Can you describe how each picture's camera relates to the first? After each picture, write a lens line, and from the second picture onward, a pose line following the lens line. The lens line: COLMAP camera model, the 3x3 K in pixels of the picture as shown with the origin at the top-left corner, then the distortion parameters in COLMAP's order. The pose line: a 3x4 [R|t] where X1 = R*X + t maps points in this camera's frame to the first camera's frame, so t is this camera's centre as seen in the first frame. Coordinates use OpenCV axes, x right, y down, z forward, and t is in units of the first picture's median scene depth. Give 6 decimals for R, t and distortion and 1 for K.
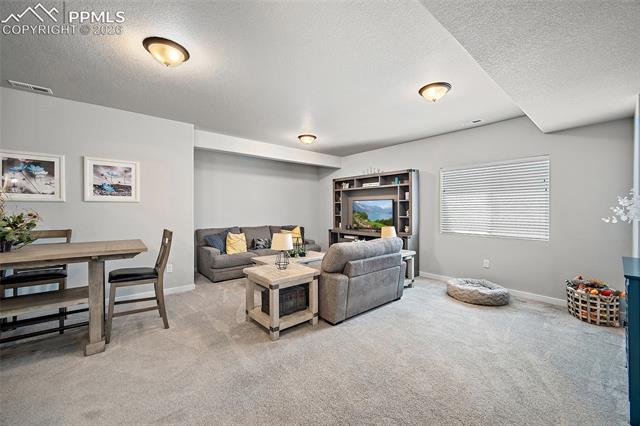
lens RADIAL K [[251.9, 0, 323.4], [0, 251.9, 209.7], [0, 0, 1]] dist [-0.003489, -0.000517]
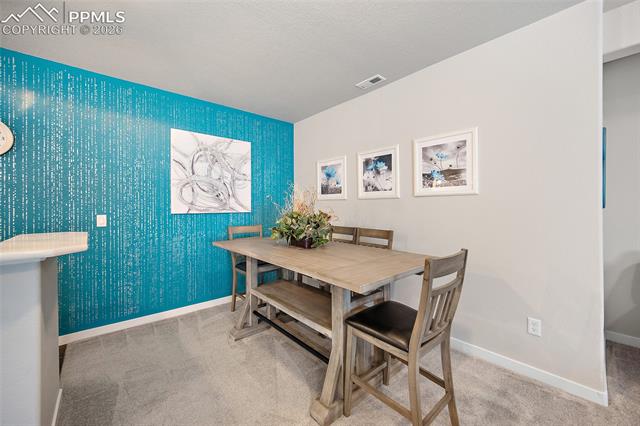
lens RADIAL K [[251.9, 0, 322.6], [0, 251.9, 207.4], [0, 0, 1]] dist [-0.003489, -0.000517]
pose [[0.030587, -0.005637, -0.999516, -0.165707], [-0.002050, 0.999982, -0.005703, 0.006710], [0.999530, 0.002223, 0.030575, 0.689174]]
